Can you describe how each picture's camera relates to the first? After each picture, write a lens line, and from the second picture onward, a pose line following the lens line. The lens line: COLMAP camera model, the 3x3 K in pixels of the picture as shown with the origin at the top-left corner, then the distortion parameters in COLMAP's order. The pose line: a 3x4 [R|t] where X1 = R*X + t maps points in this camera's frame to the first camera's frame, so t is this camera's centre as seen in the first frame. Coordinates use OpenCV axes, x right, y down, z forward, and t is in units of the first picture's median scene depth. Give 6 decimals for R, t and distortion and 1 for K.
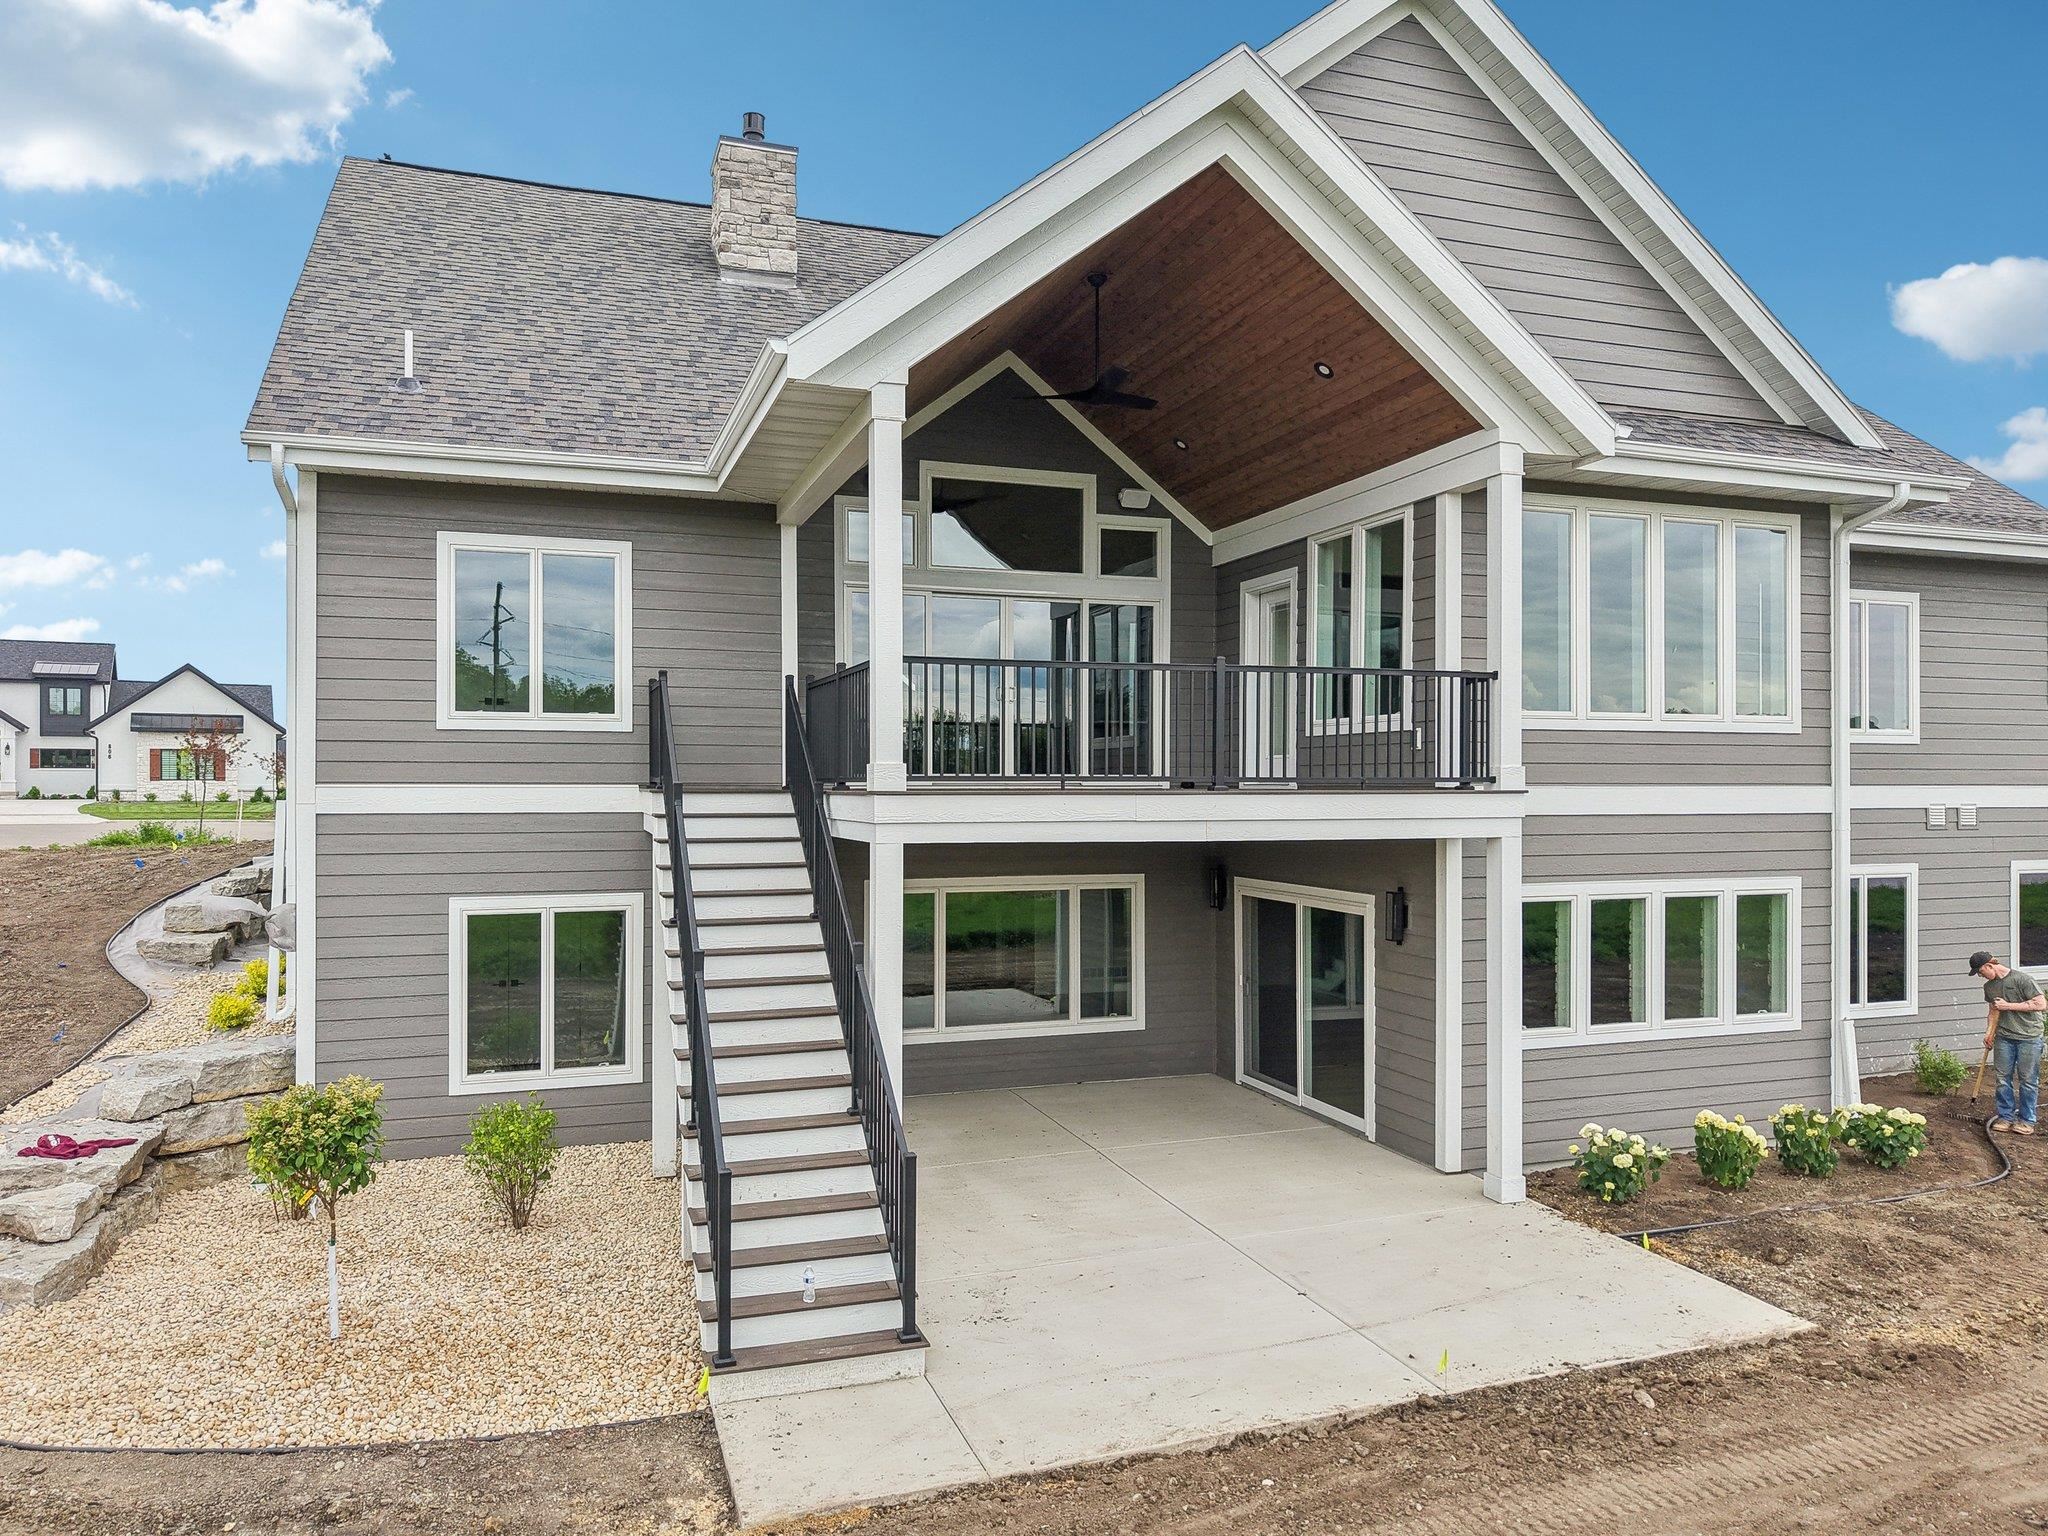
lens RADIAL K [[1431.1, 0, 1024.0], [0, 1431.1, 768.0], [0, 0, 1]] dist [0.018930, -0.021206]
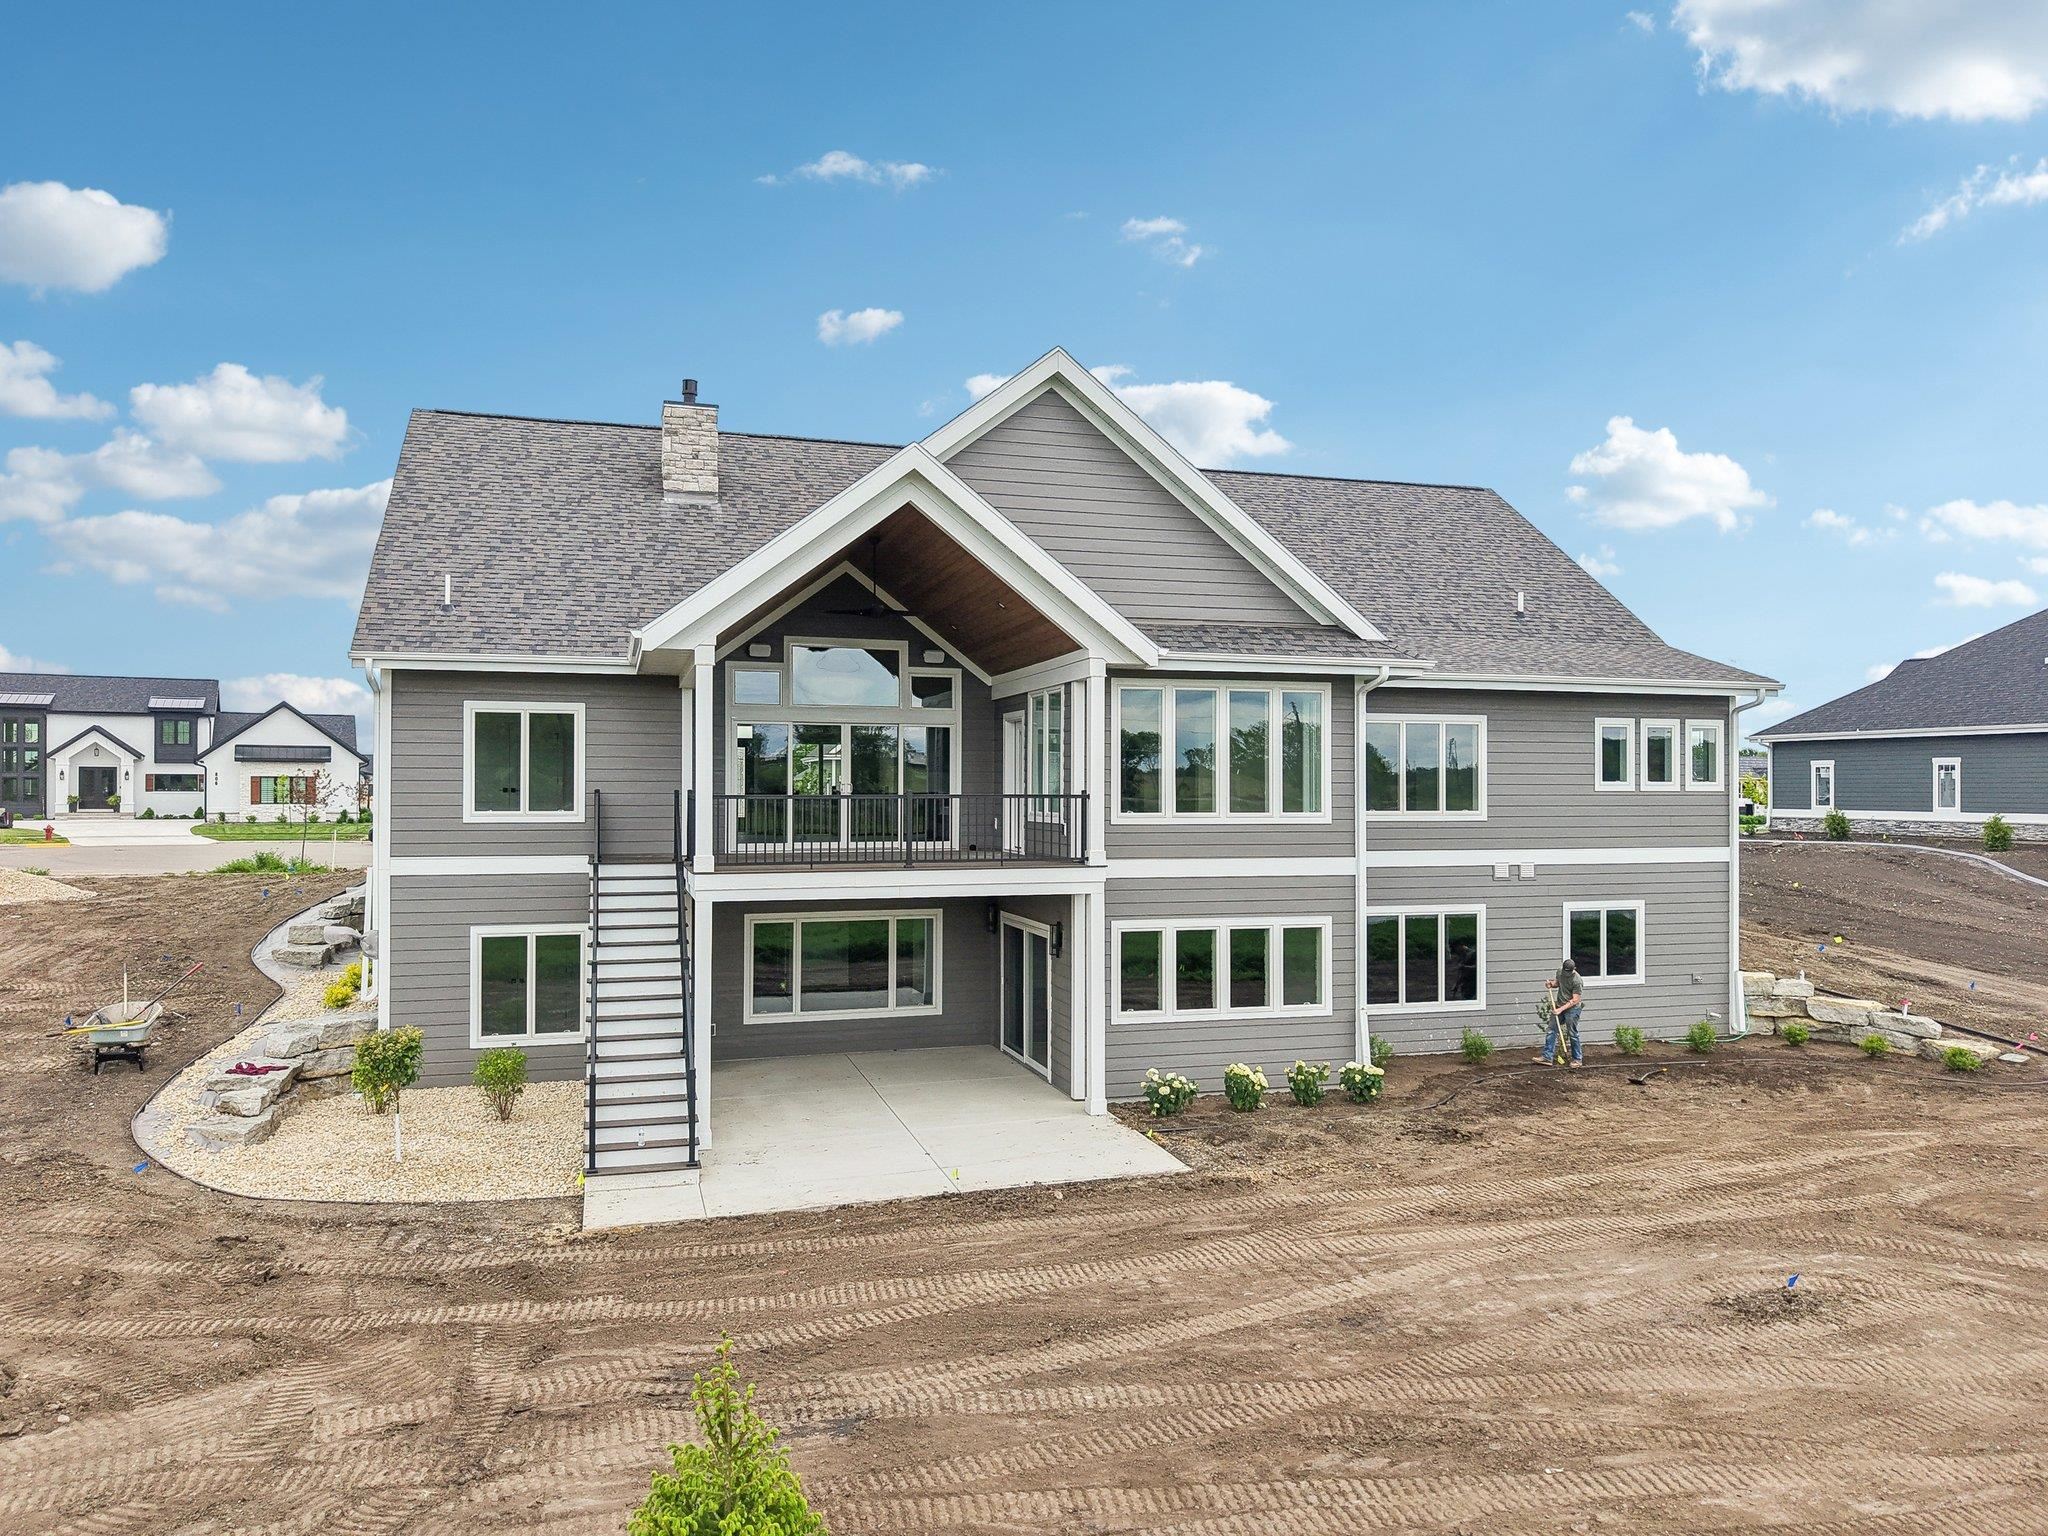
lens RADIAL K [[1431.1, 0, 1024.0], [0, 1431.1, 768.0], [0, 0, 1]] dist [0.018930, -0.021206]
pose [[0.999007, 0.000840, -0.044552, 0.290838], [-0.001034, 0.999990, -0.004323, -0.080830], [0.044548, 0.004365, 0.998998, -0.582264]]
